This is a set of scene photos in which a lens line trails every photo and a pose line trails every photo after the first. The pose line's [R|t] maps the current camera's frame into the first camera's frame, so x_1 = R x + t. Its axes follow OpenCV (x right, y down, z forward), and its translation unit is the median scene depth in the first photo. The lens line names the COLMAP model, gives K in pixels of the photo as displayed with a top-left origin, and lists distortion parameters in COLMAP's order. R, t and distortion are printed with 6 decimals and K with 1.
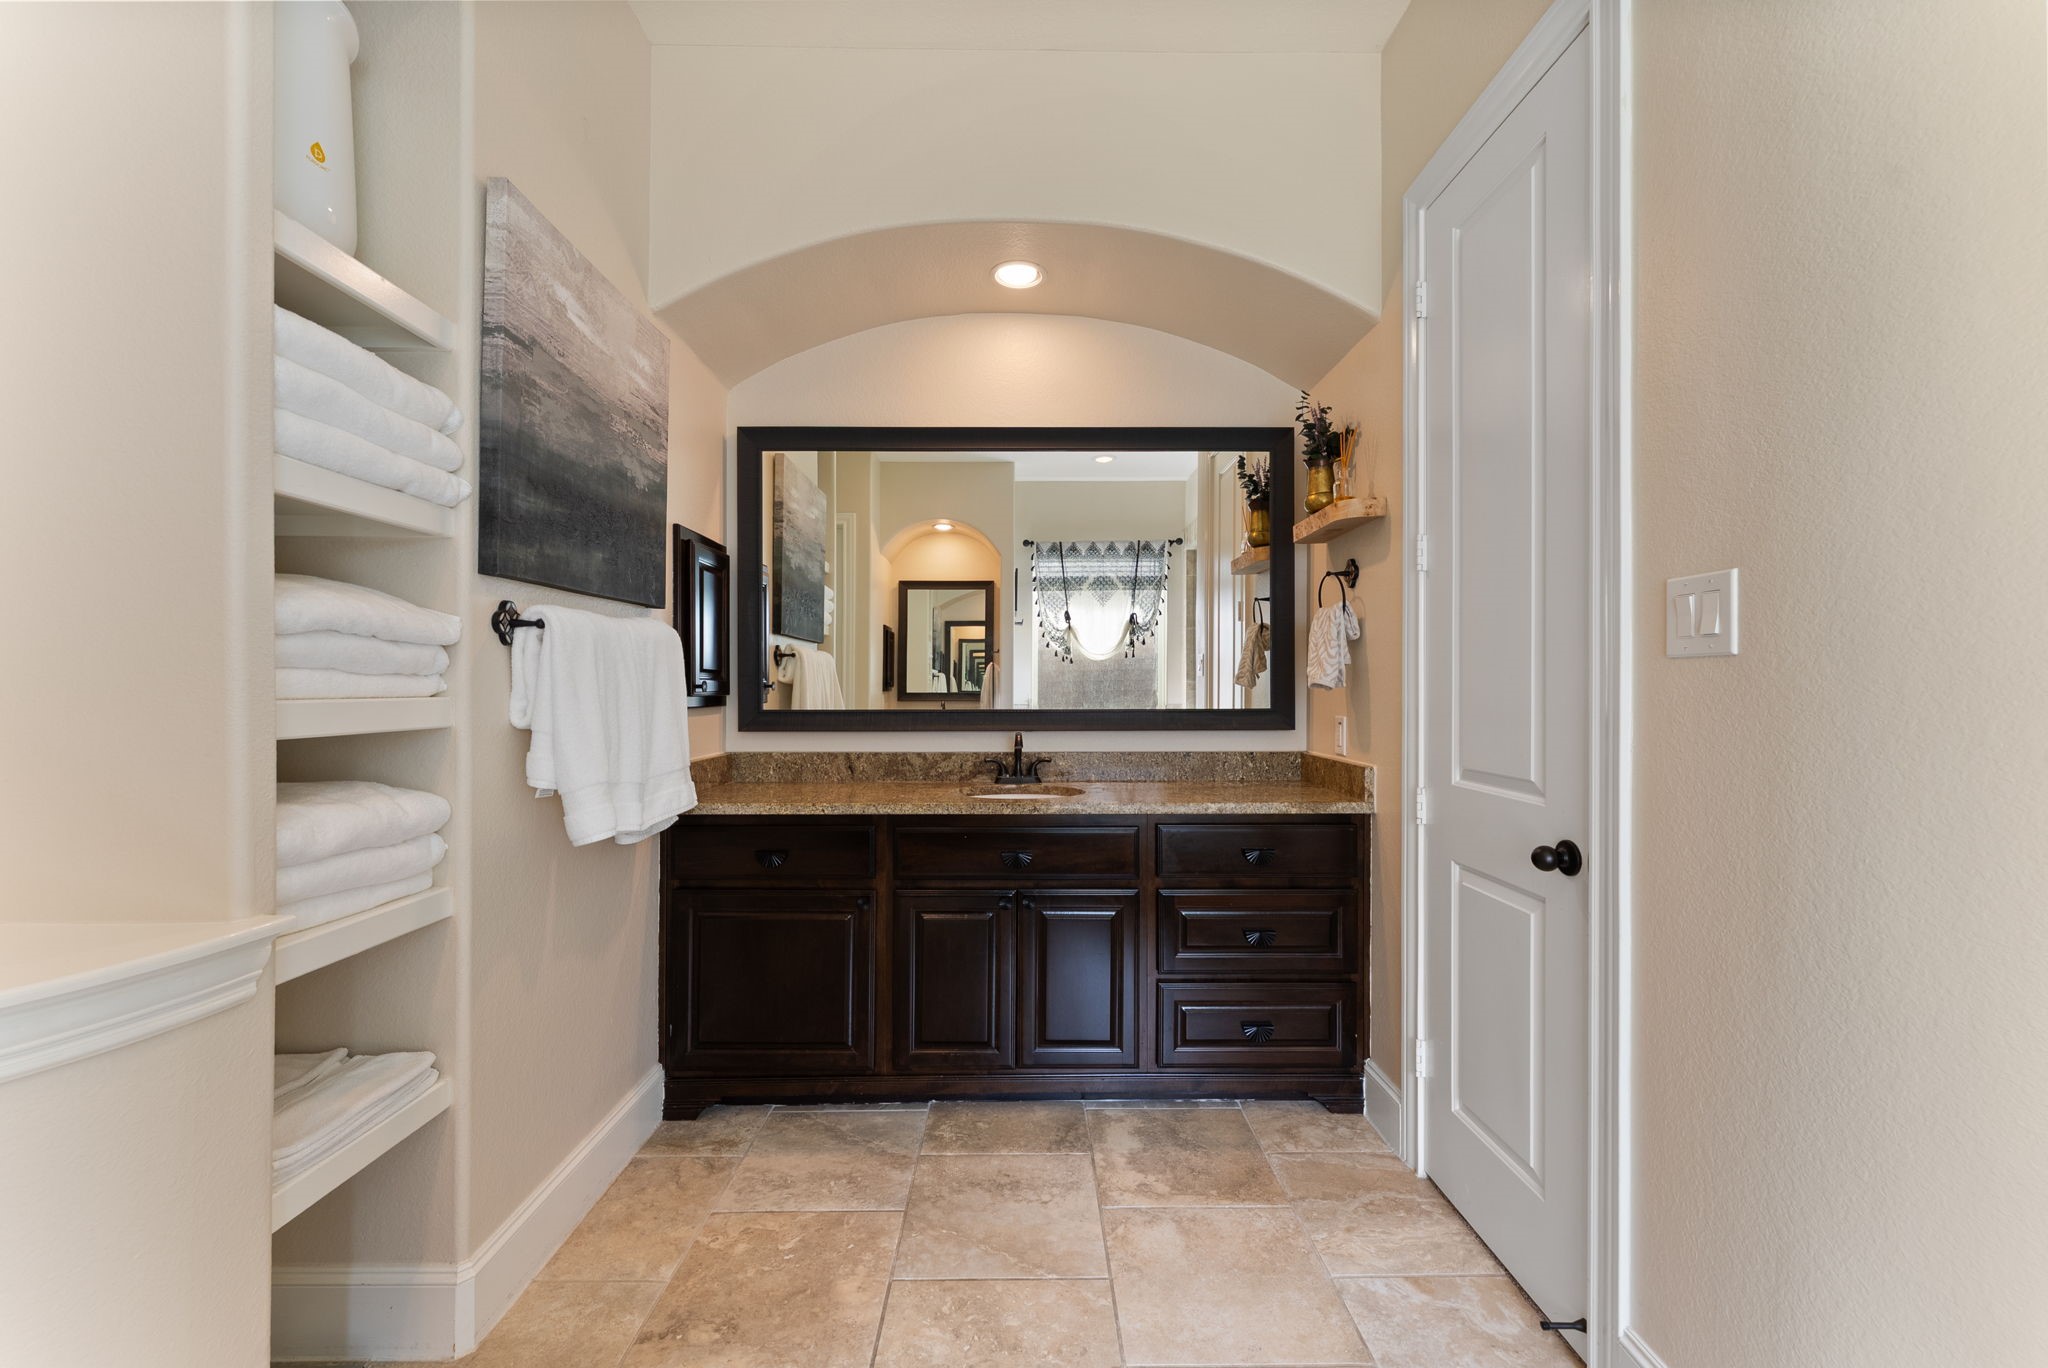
lens RADIAL K [[823.9, 0, 1029.5], [0, 823.9, 687.3], [0, 0, 1]] dist [-0.001500, -0.000346]
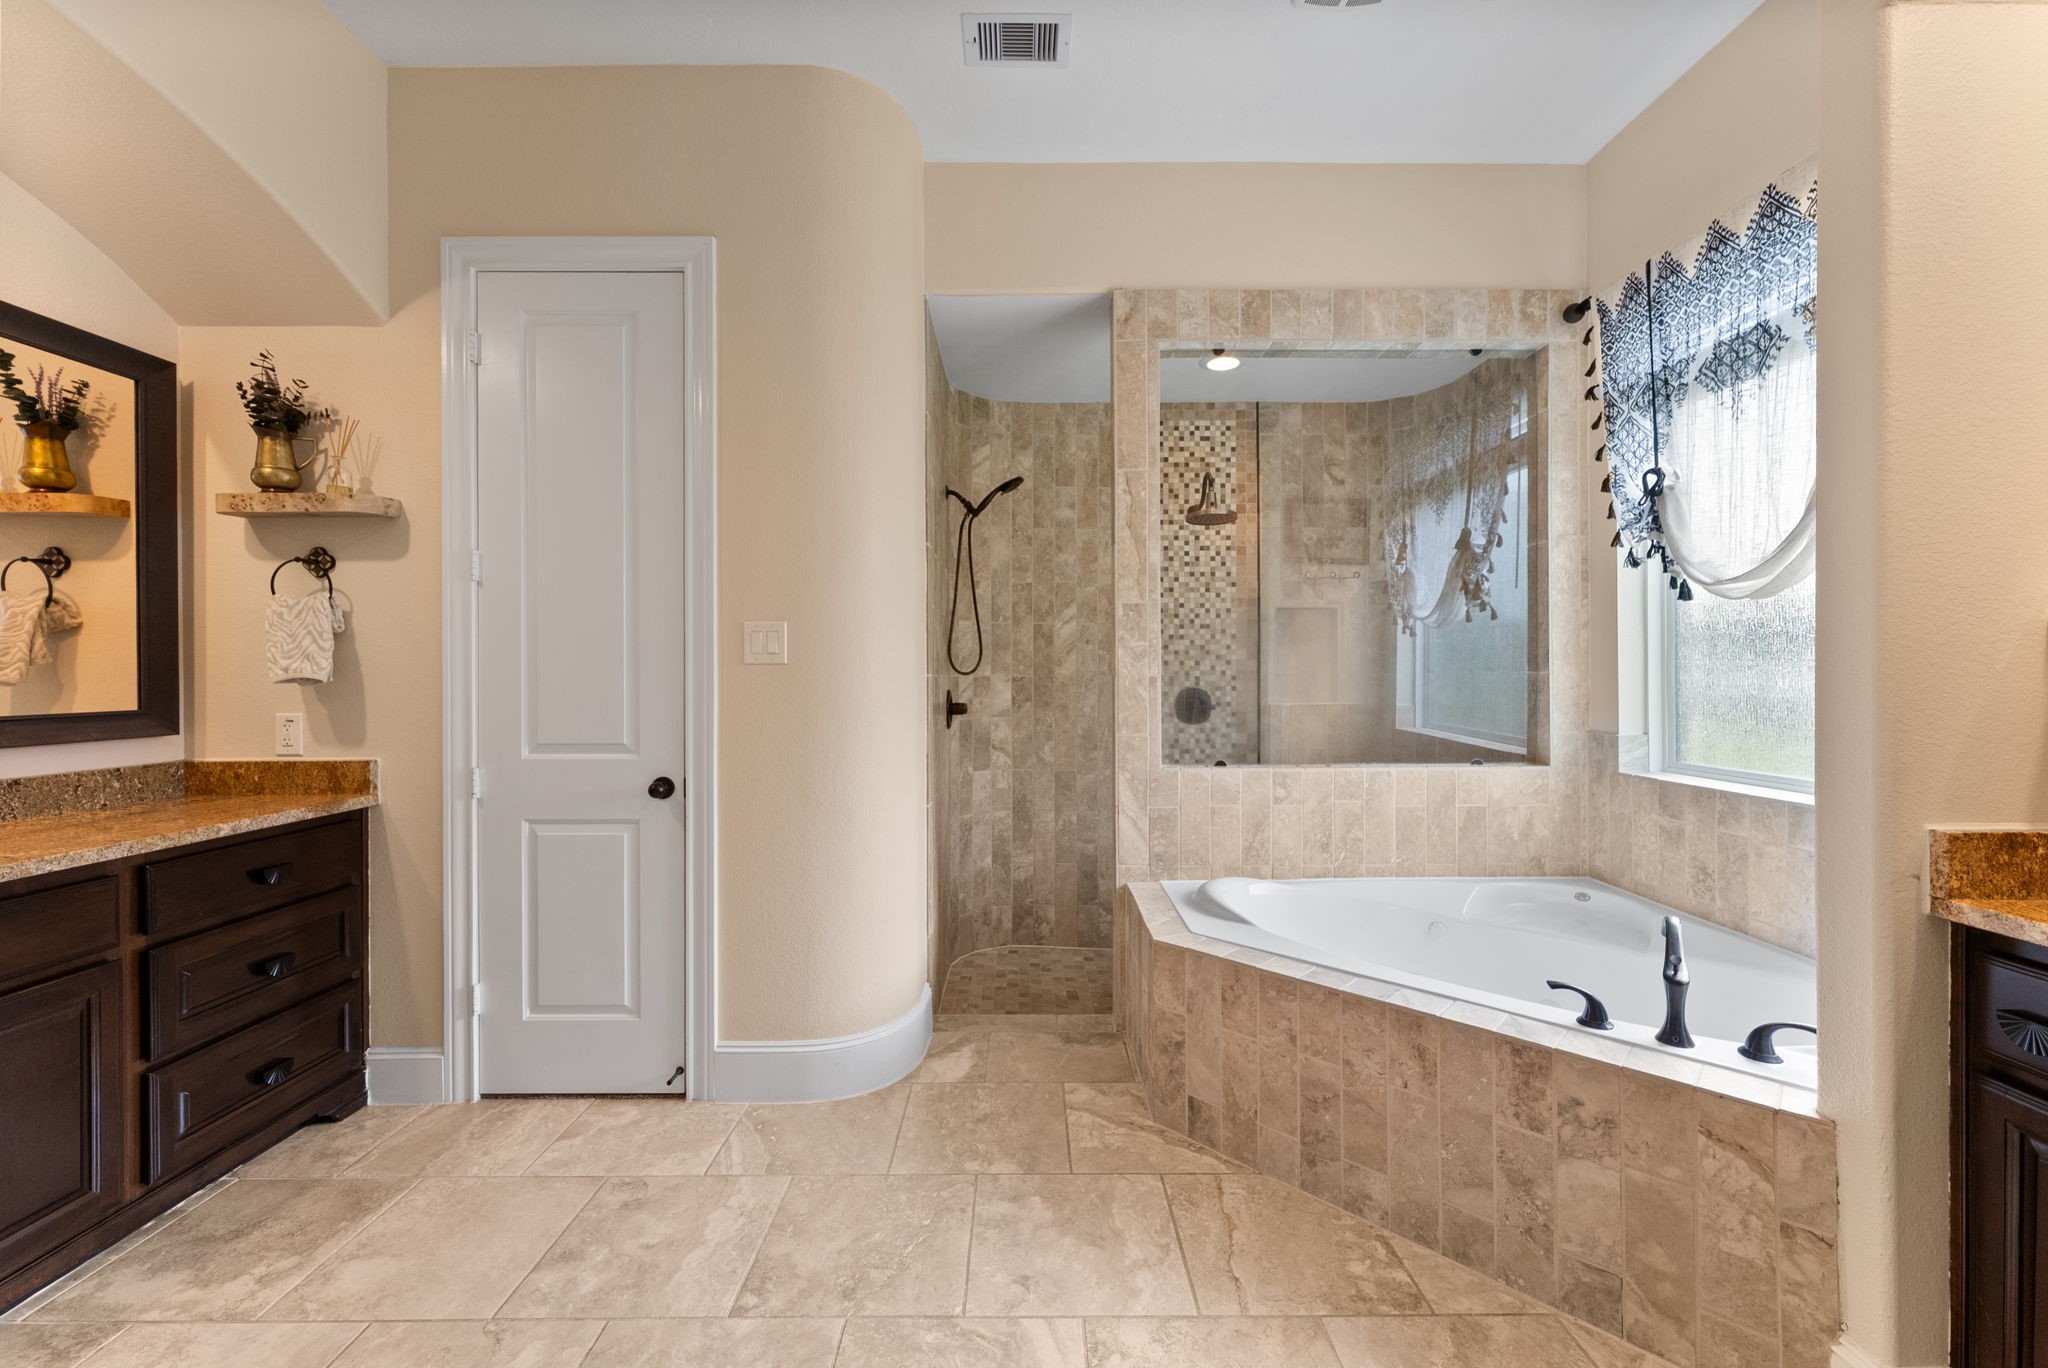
lens RADIAL K [[823.9, 0, 1029.5], [0, 823.9, 687.3], [0, 0, 1]] dist [-0.001500, -0.000346]
pose [[0.003699, -0.016666, 0.999854, -0.613227], [0.004255, 0.999852, 0.016650, -0.006474], [-0.999984, 0.004193, 0.003769, 0.190893]]
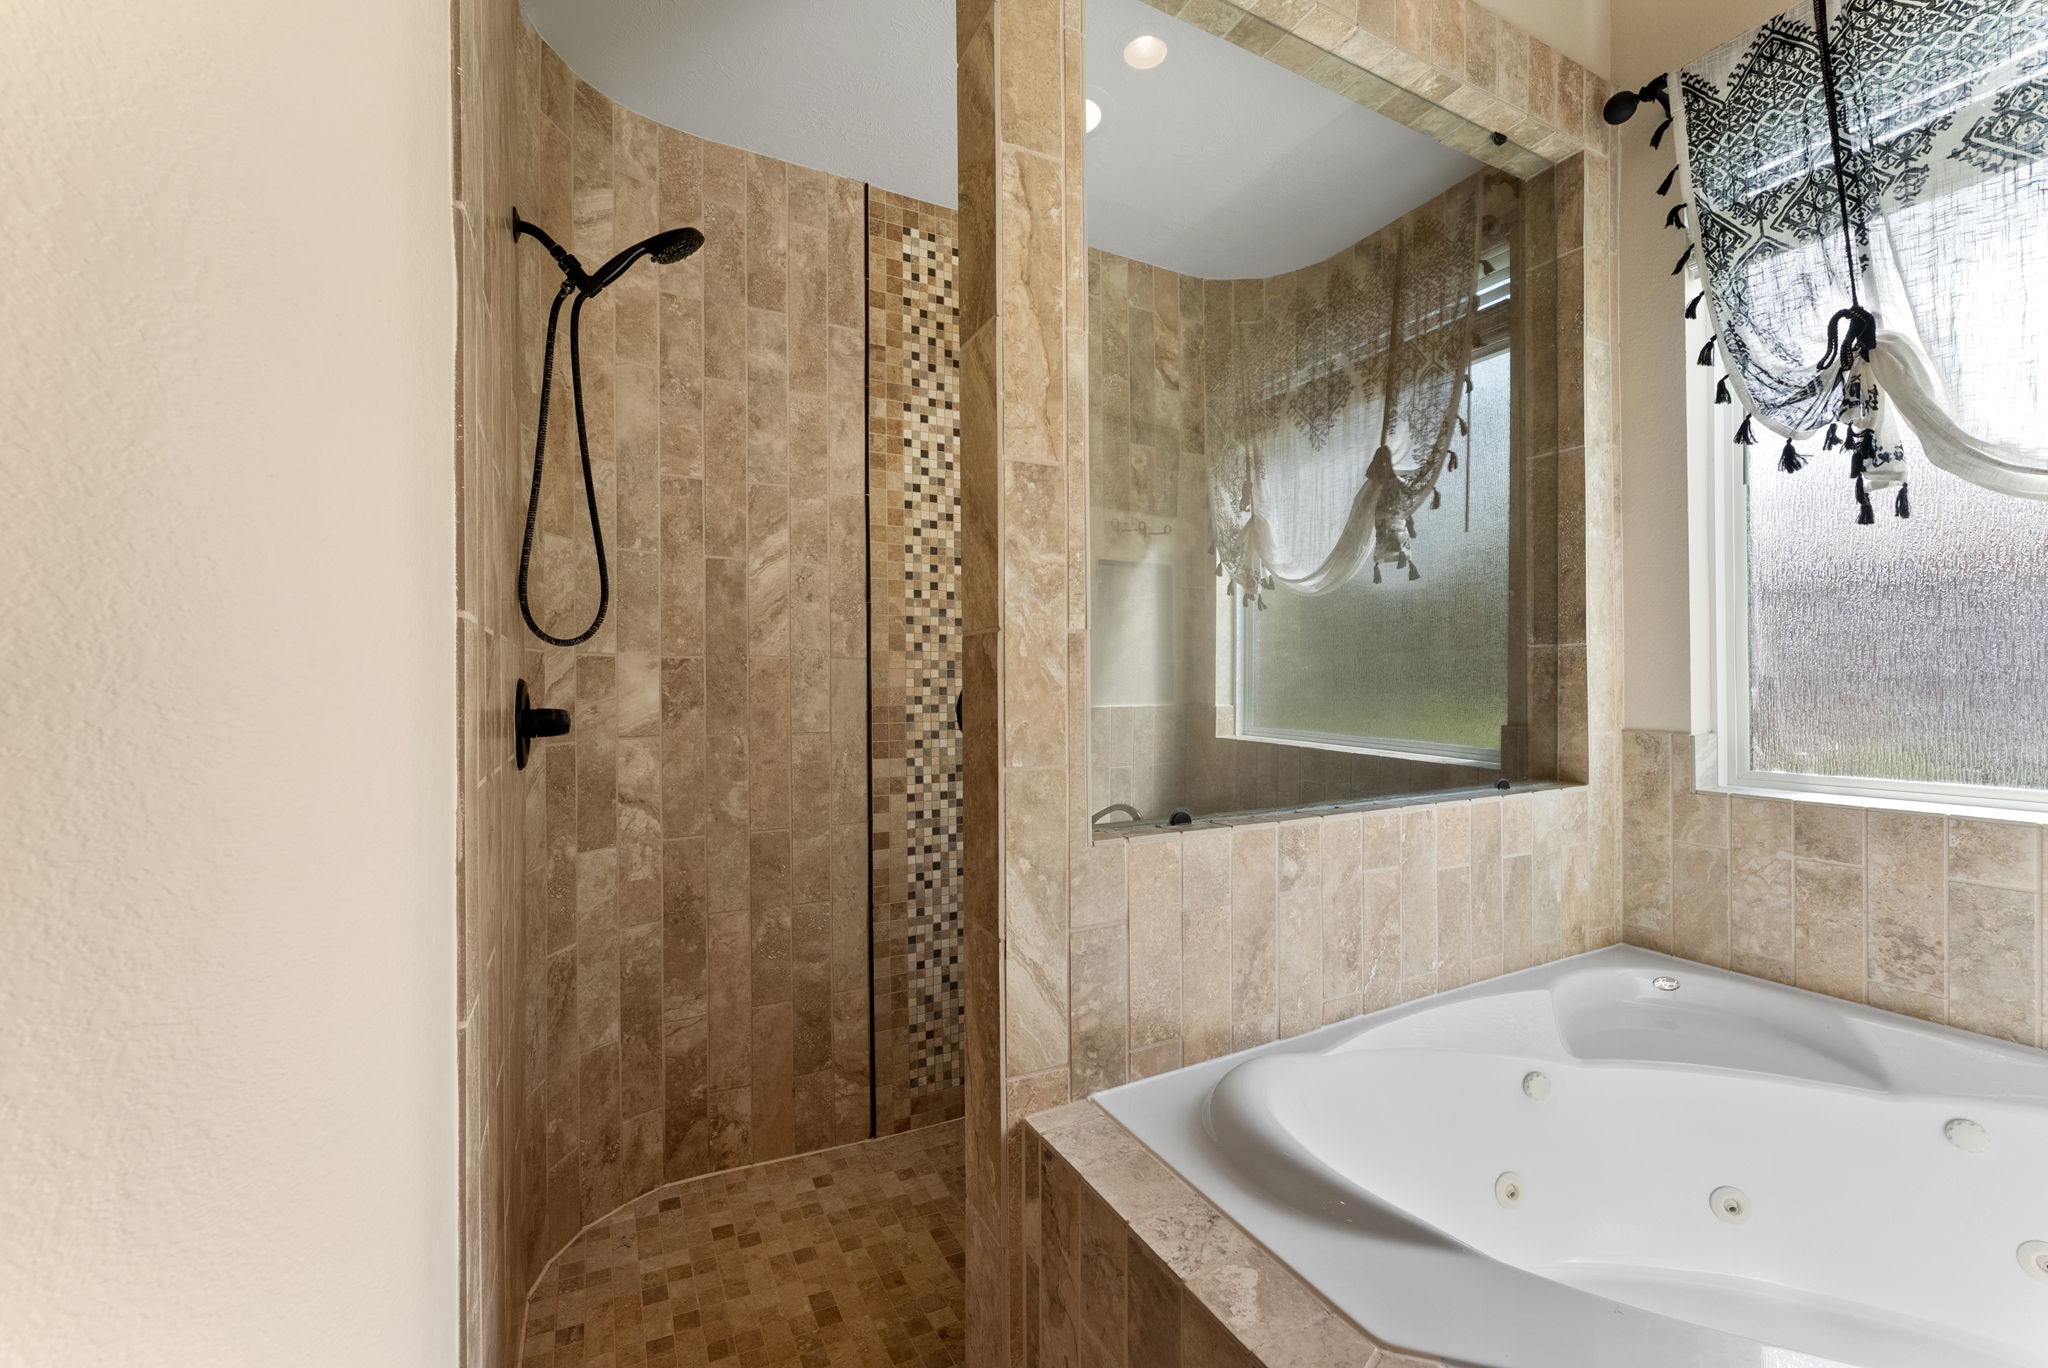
lens RADIAL K [[823.9, 0, 1029.5], [0, 823.9, 687.3], [0, 0, 1]] dist [-0.001500, -0.000346]
pose [[-0.456087, 0.000877, 0.889935, 0.155747], [0.007890, 0.999964, 0.003059, 0.031753], [-0.889900, 0.008417, -0.456077, 0.286741]]
